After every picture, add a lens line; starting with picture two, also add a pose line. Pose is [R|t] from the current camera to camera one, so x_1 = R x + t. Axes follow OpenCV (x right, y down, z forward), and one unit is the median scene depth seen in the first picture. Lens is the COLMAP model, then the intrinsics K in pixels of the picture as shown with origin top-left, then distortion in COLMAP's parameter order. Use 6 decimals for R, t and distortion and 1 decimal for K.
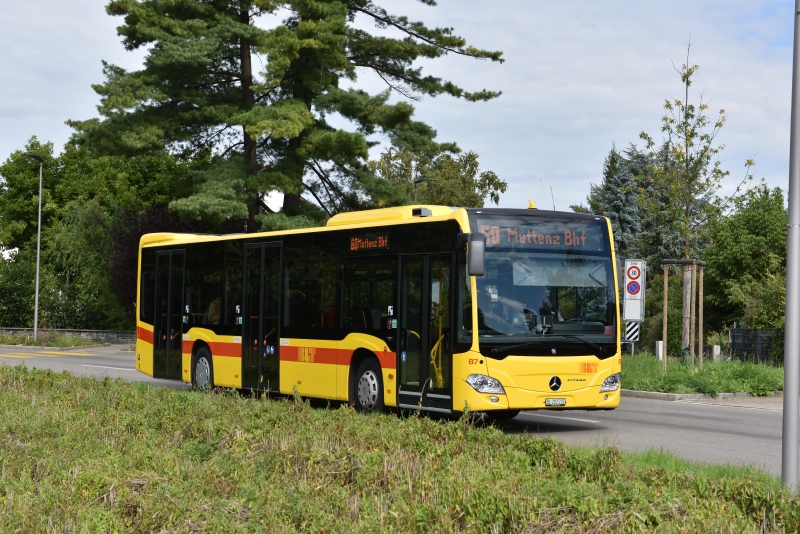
lens RADIAL K [[1603.8, 0, 395.4], [0, 1603.8, 270.6], [0, 0, 1]] dist [0.133564, 0.000000]
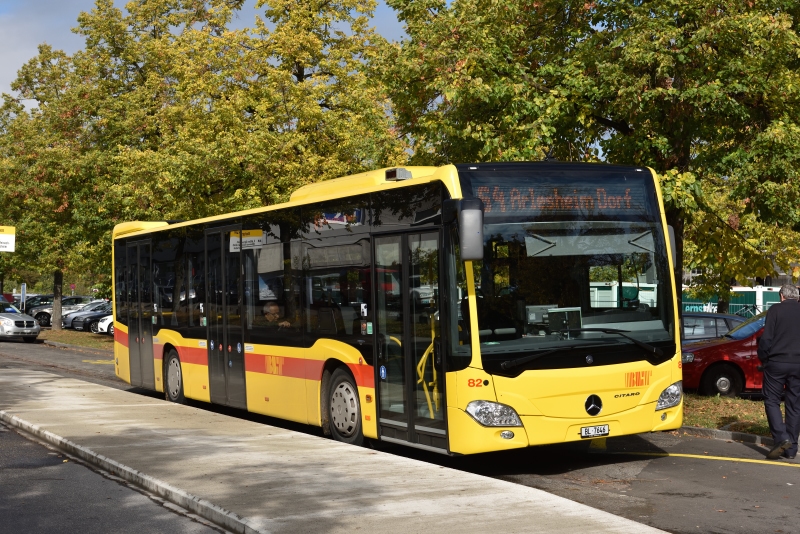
lens RADIAL K [[1257.5, 0, 397.6], [0, 1257.5, 271.5], [0, 0, 1]] dist [0.078757, 0.000000]
pose [[0.997938, -0.051798, -0.037912, 0.035707], [0.052683, 0.998353, 0.022717, -0.005235], [0.036673, -0.024668, 0.999023, 0.421698]]
